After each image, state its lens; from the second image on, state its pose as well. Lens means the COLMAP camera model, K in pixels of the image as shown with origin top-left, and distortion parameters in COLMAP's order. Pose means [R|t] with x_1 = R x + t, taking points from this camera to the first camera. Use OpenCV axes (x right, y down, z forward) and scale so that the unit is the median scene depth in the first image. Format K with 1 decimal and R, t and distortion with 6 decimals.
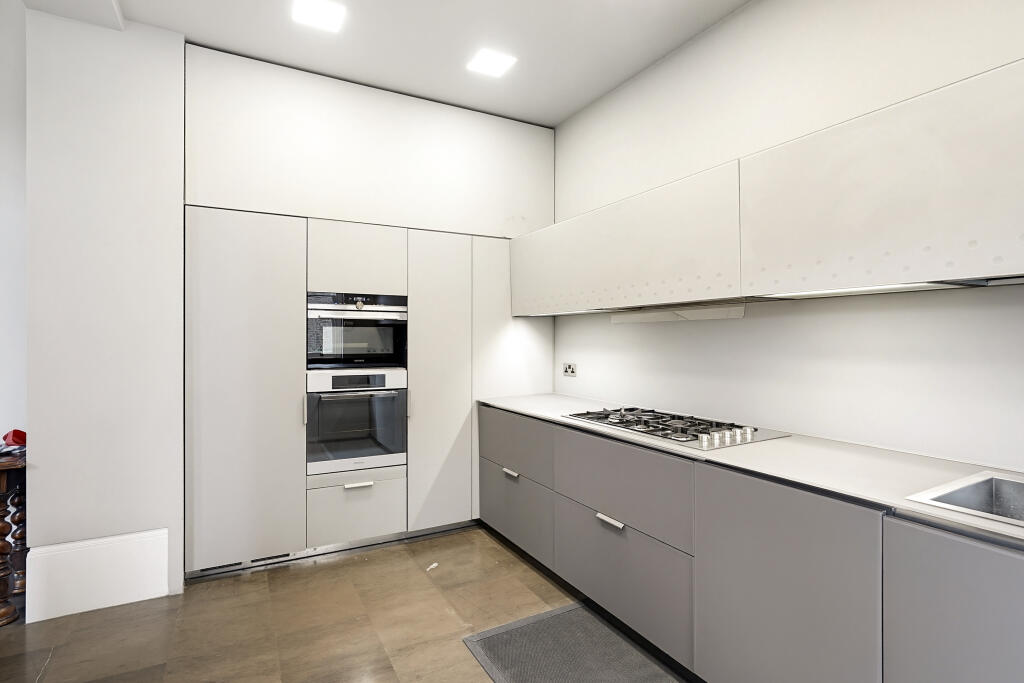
lens RADIAL K [[477.0, 0, 510.3], [0, 477.0, 342.2], [0, 0, 1]] dist [-0.003221, 0.000001]
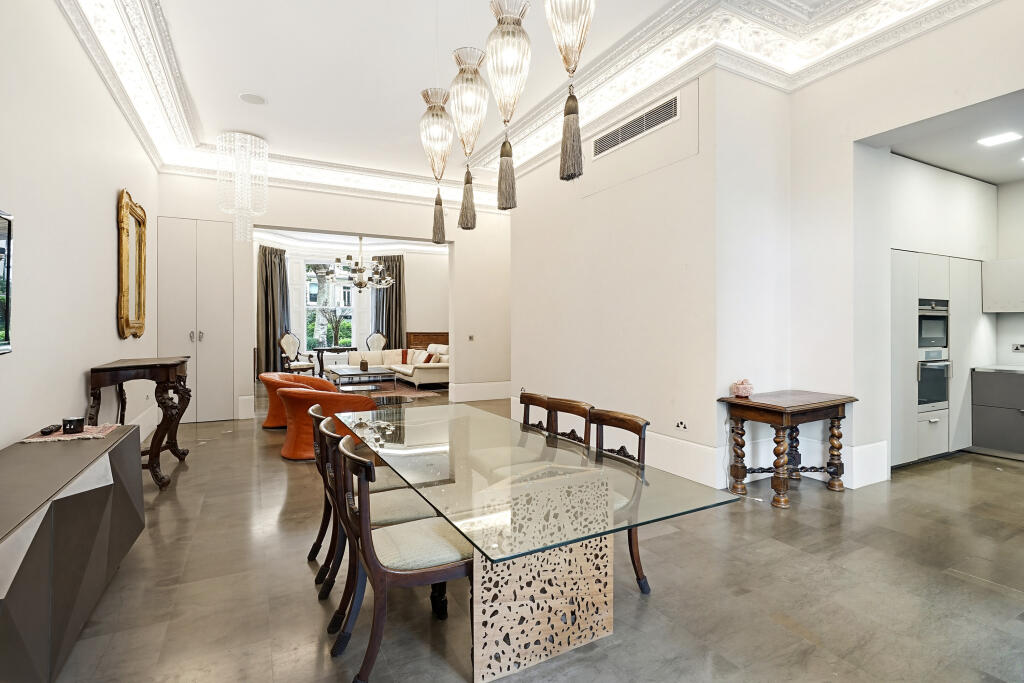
lens RADIAL K [[477.0, 0, 510.1], [0, 477.0, 335.3], [0, 0, 1]] dist [-0.003221, 0.000001]
pose [[0.999937, -0.002592, -0.010891, -1.637441], [0.002608, 0.999995, 0.001484, 0.011521], [0.010887, -0.001512, 0.999940, -0.572027]]
